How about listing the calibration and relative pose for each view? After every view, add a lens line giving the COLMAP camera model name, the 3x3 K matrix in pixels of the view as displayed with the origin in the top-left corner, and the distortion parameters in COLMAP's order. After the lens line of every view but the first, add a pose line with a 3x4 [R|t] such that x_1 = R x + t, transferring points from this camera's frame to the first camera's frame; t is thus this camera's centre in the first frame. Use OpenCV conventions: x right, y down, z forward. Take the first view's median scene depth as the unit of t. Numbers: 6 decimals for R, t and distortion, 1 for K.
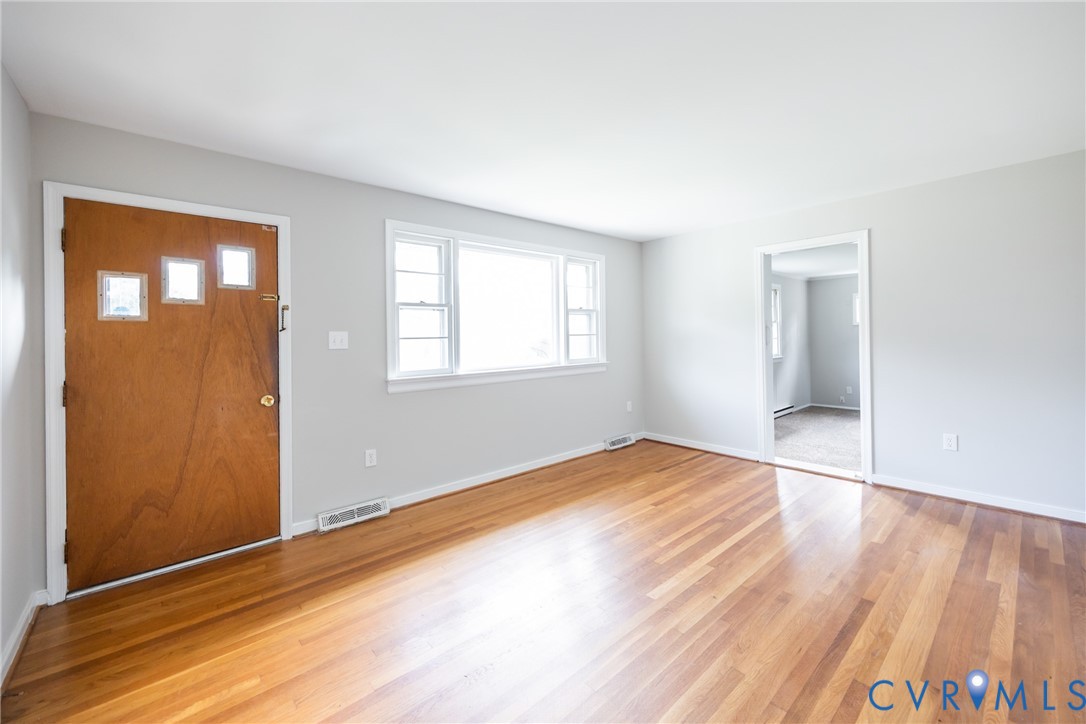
lens RADIAL K [[439.6, 0, 542.9], [0, 439.6, 336.5], [0, 0, 1]] dist [-0.011469, 0.000023]
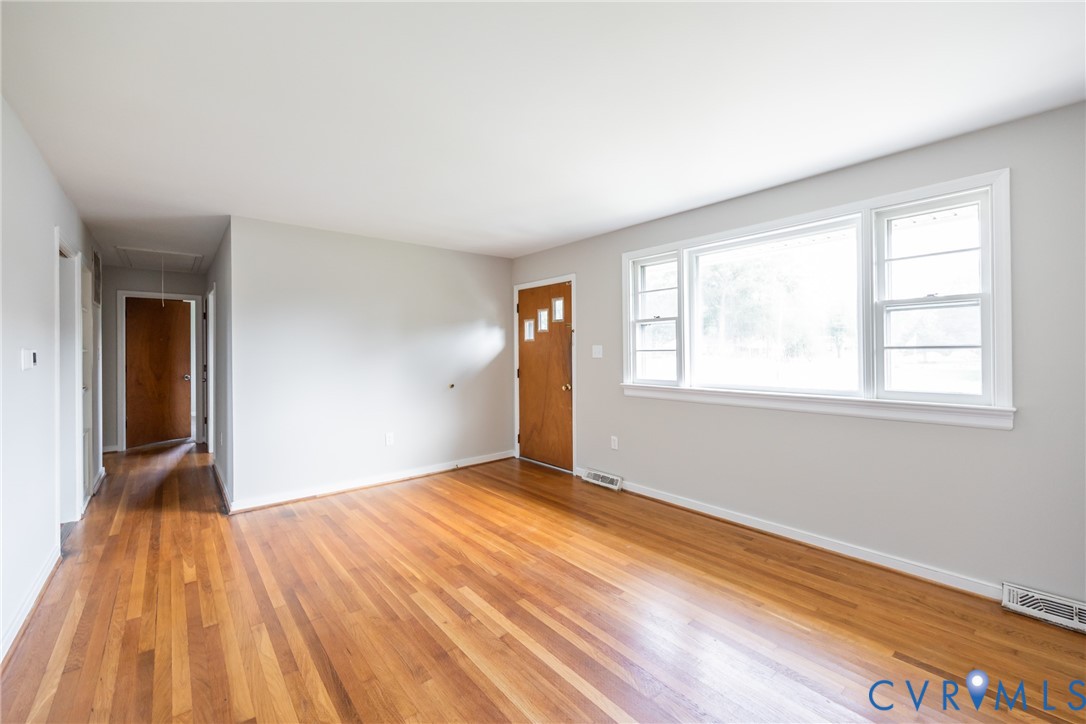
lens RADIAL K [[437.2, 0, 547.5], [0, 437.2, 350.1], [0, 0, 1]] dist [-0.000693, -0.000061]
pose [[-0.017285, 0.014099, -0.999751, 0.895987], [0.009522, 0.999858, 0.013936, -0.017342], [0.999805, -0.009279, -0.017416, 0.823464]]
